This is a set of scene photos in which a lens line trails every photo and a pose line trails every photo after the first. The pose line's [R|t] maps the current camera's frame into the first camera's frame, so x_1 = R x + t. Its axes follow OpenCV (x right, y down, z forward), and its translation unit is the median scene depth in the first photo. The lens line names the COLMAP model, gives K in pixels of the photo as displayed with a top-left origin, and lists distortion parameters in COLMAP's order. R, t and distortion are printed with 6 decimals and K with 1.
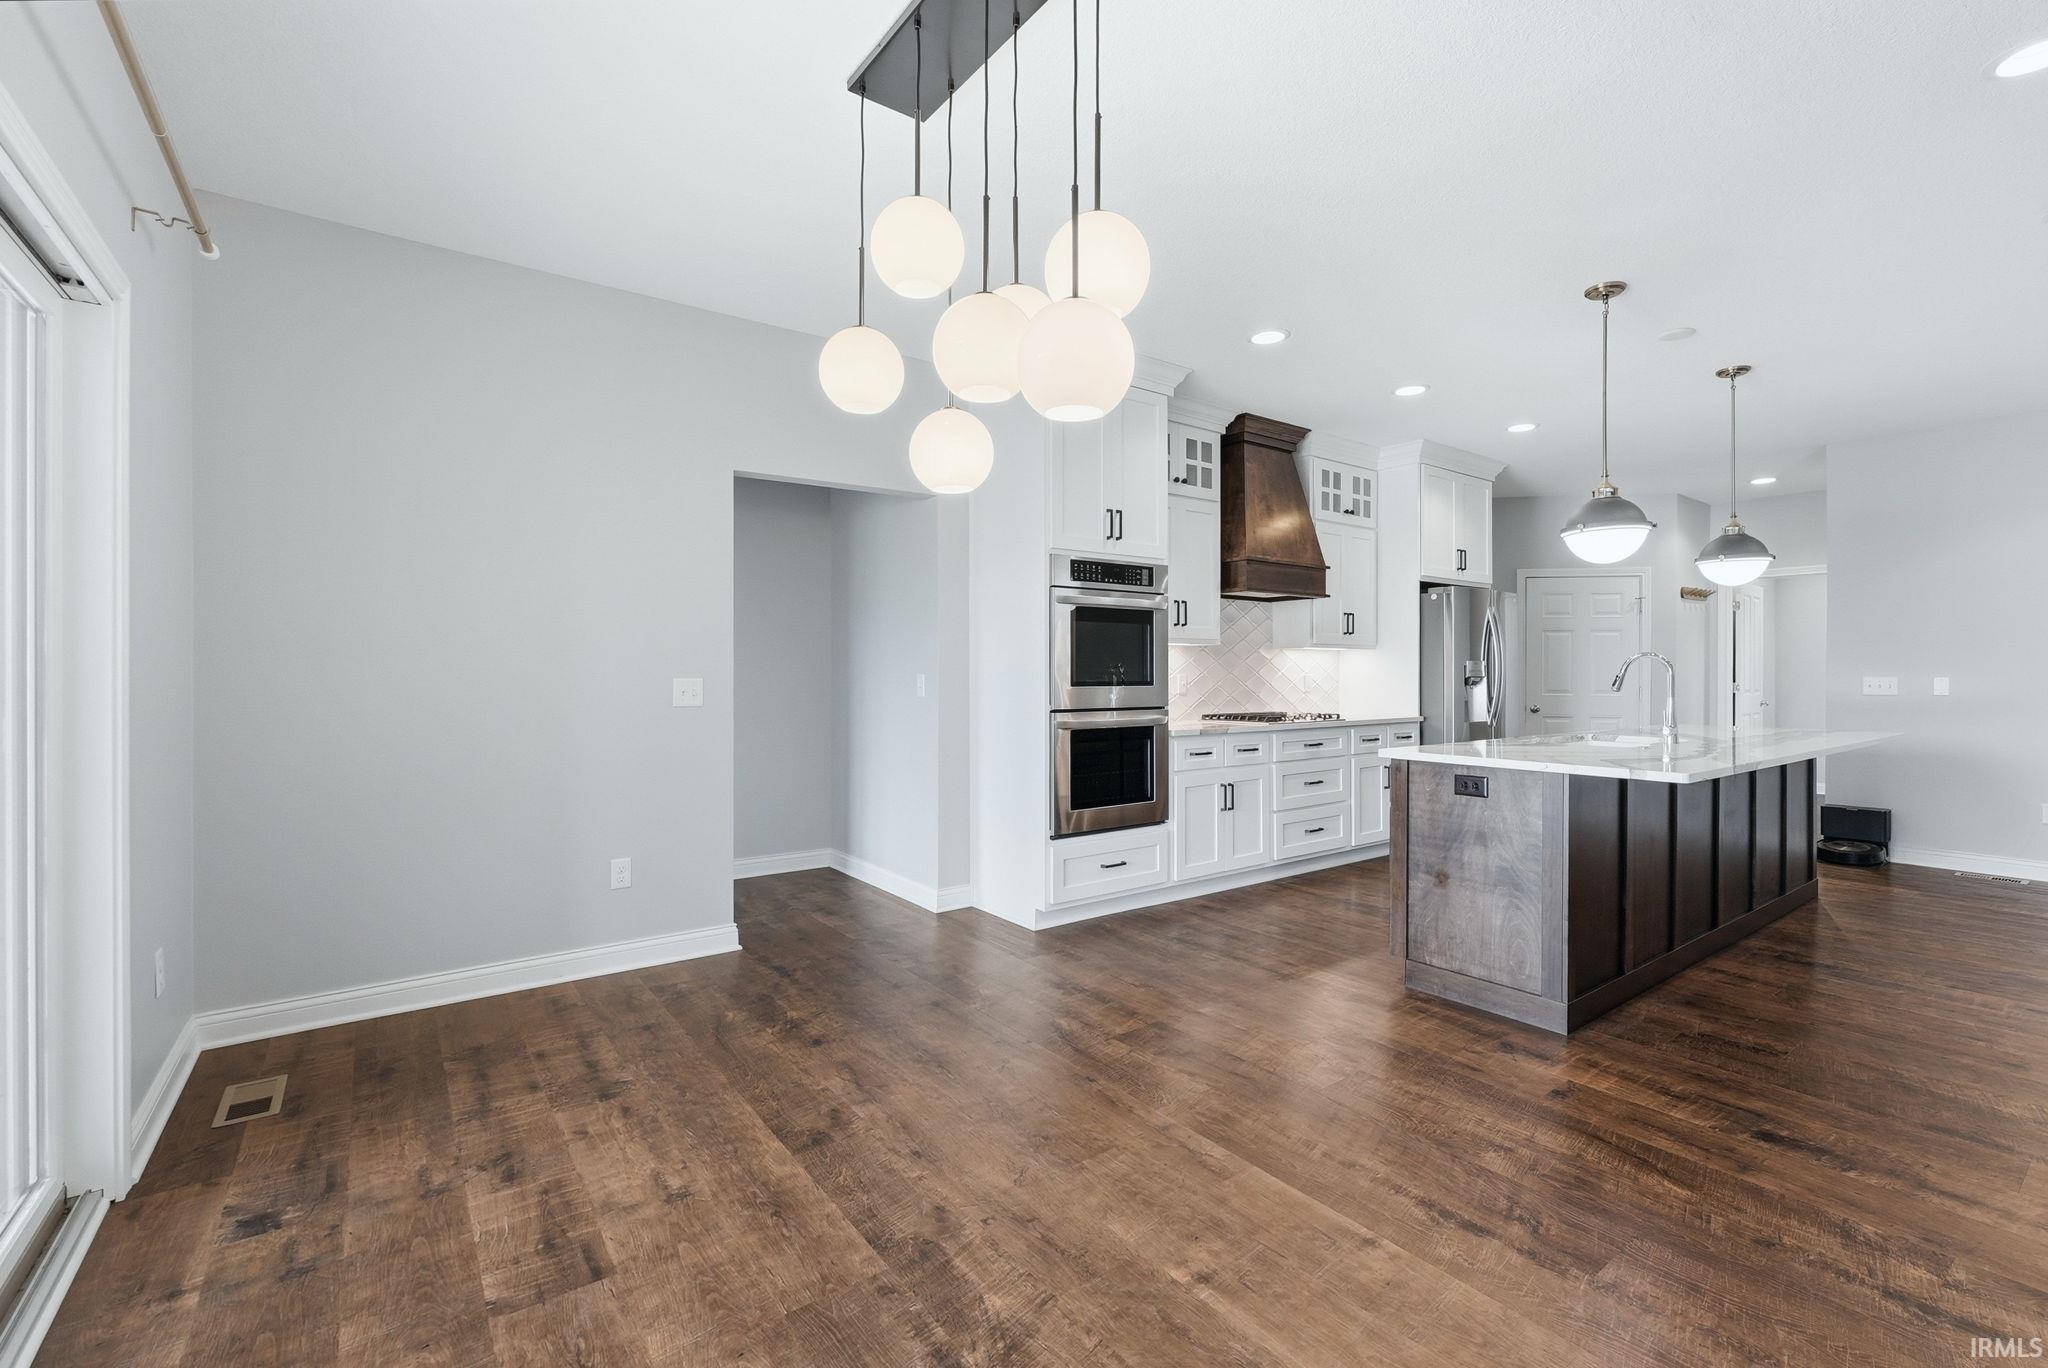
lens RADIAL K [[873.0, 0, 1000.8], [0, 873.0, 673.4], [0, 0, 1]] dist [-0.004763, 0.000415]
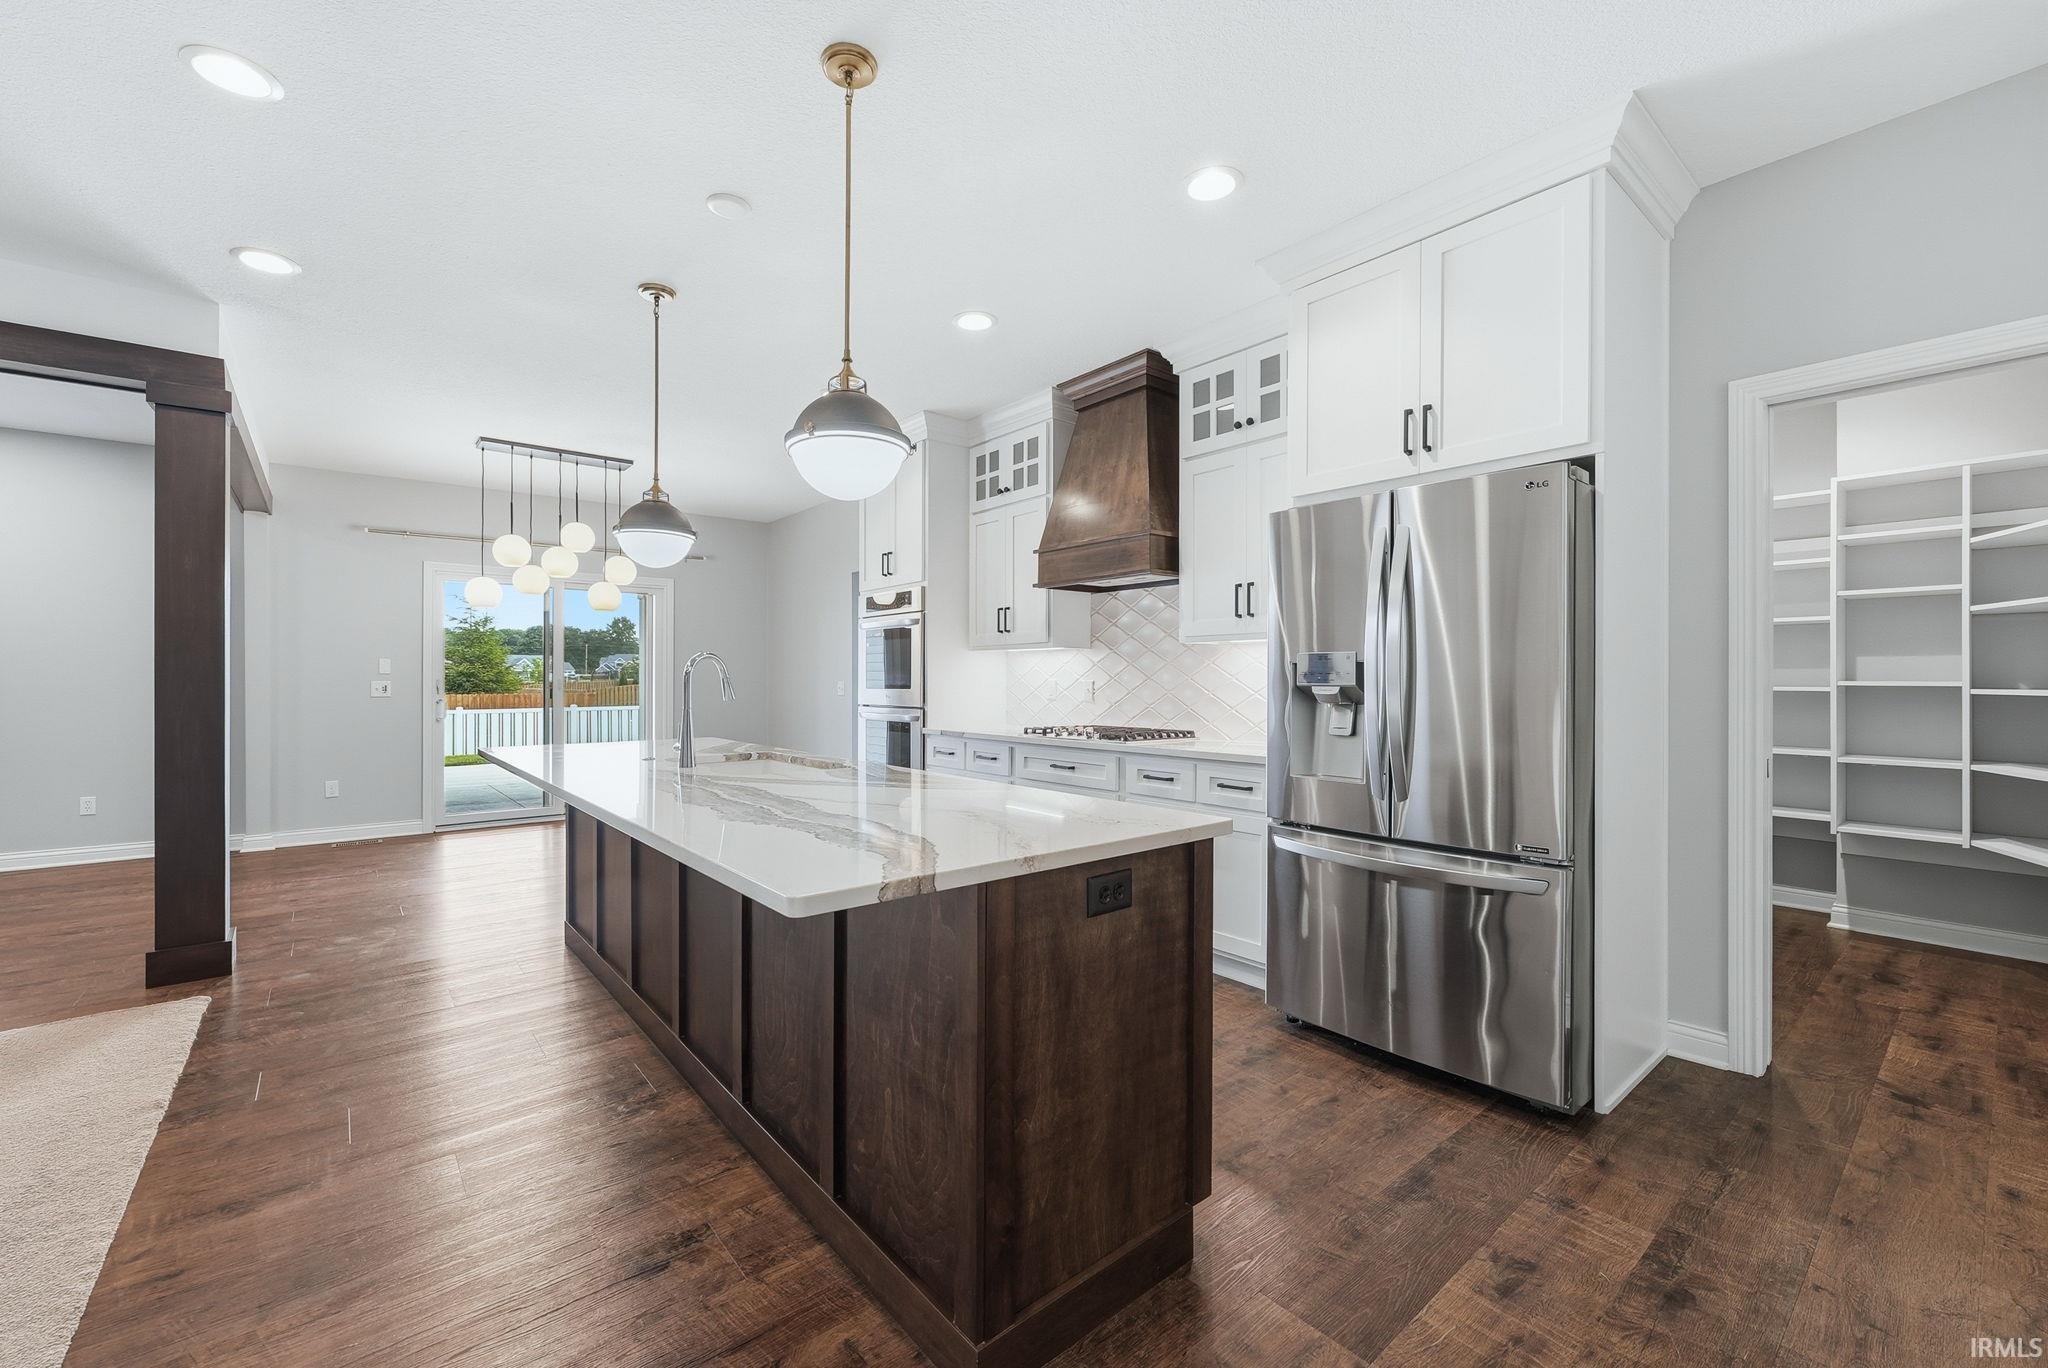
lens RADIAL K [[829.8, 0, 1015.6], [0, 829.8, 678.0], [0, 0, 1]] dist [-0.000506, 0.000233]
pose [[0.068536, -0.002780, -0.997645, 1.239943], [-0.004392, 0.999986, -0.003088, 0.001547], [0.997639, 0.004593, 0.068523, 1.001420]]
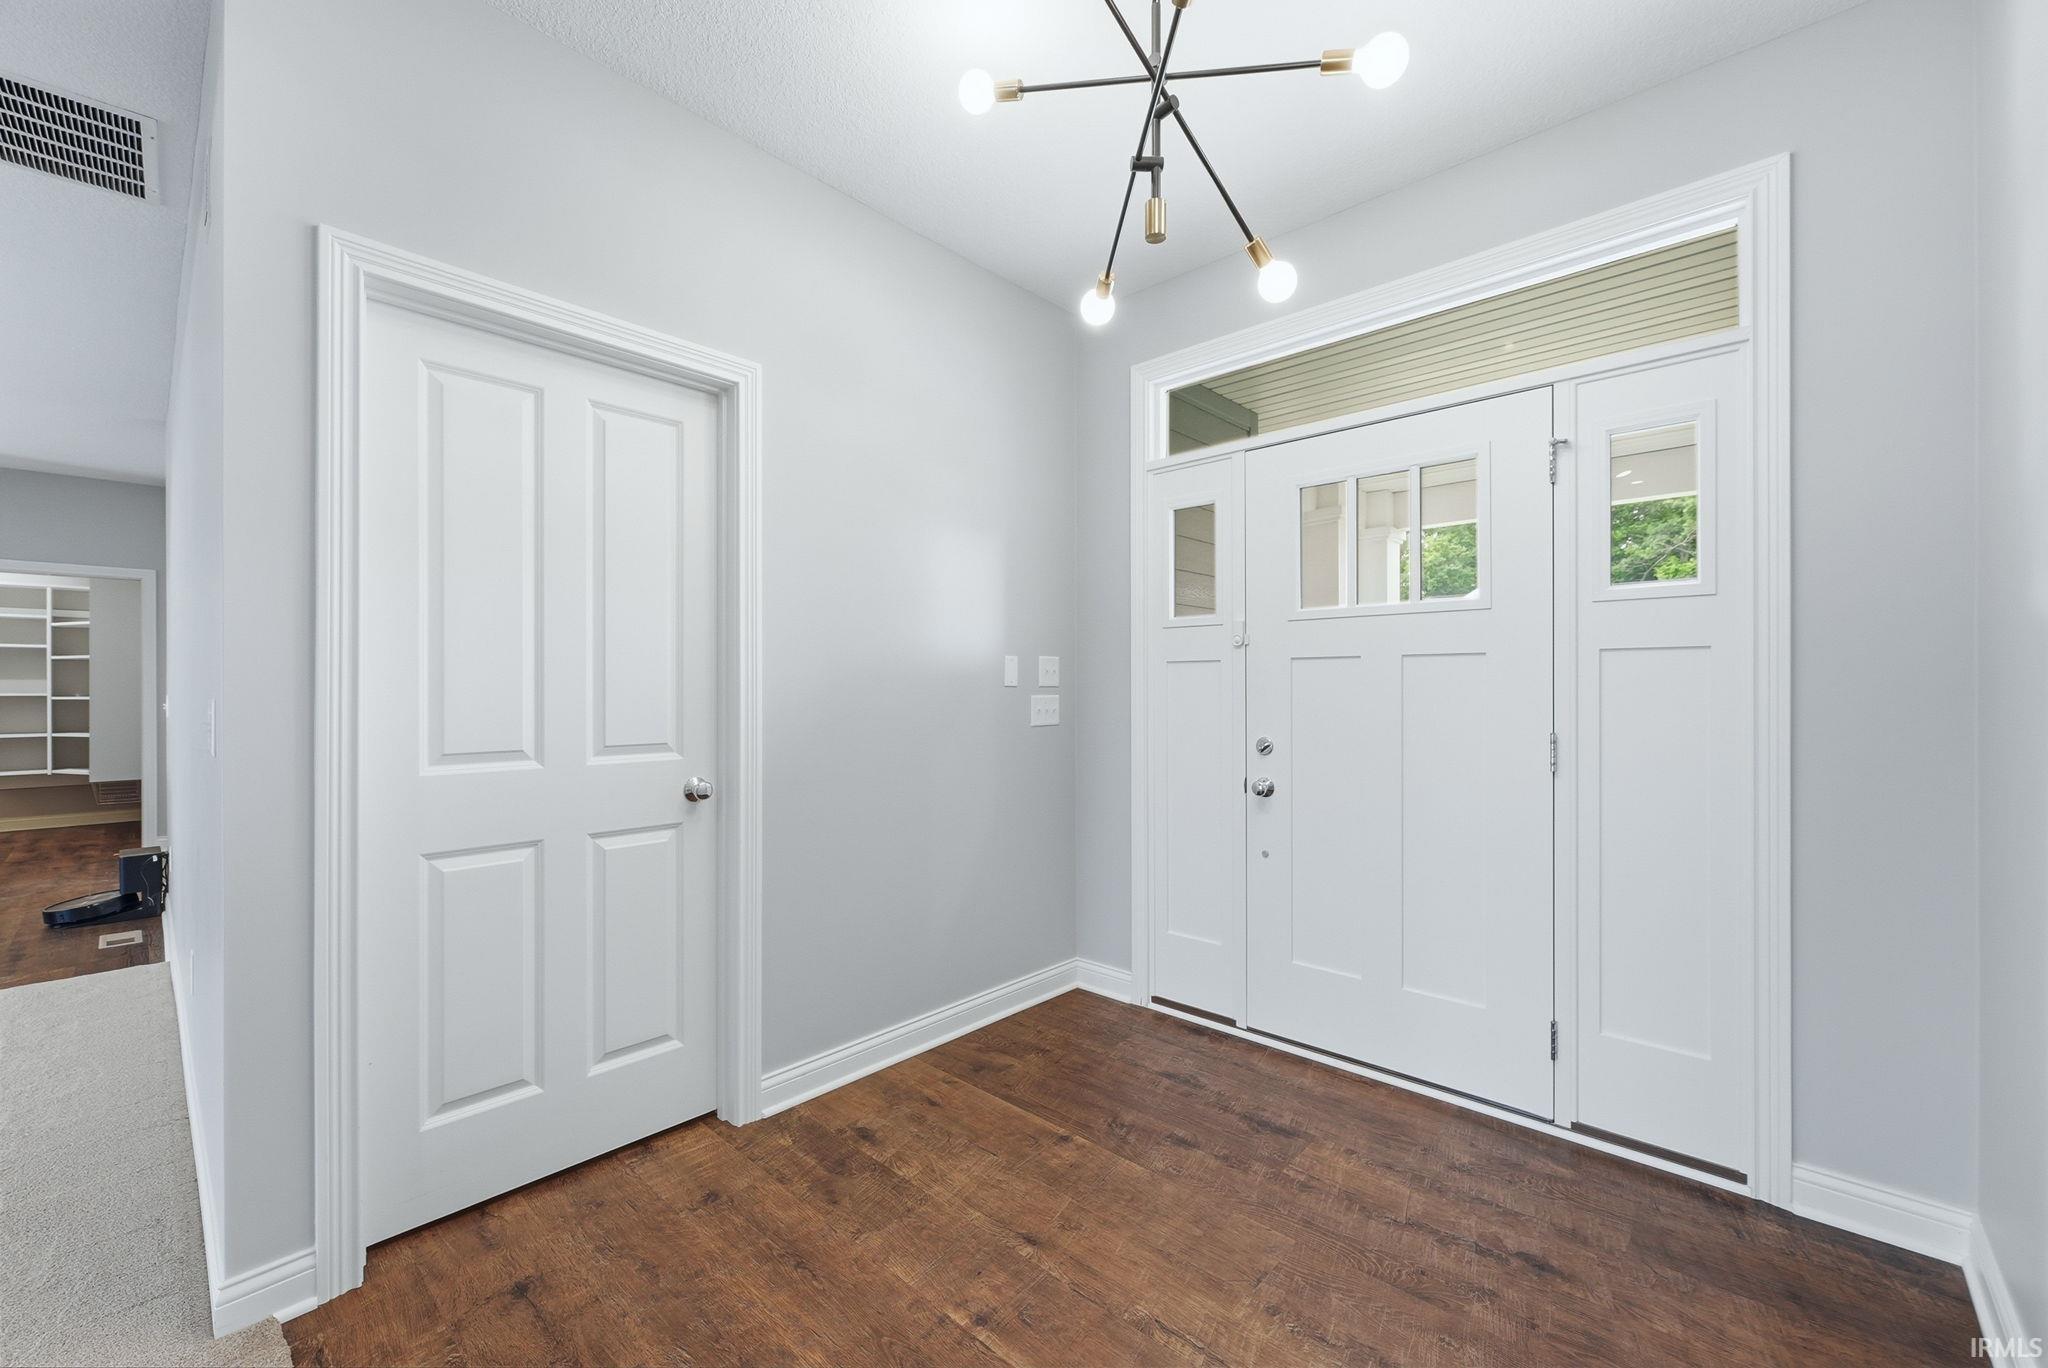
lens RADIAL K [[829.8, 0, 1005.2], [0, 829.8, 685.7], [0, 0, 1]] dist [-0.000506, 0.000233]
pose [[0.982079, -0.007520, 0.188321, 1.991957], [0.008630, 0.999950, -0.005076, 0.007506], [-0.188273, 0.006610, 0.982094, 0.078186]]
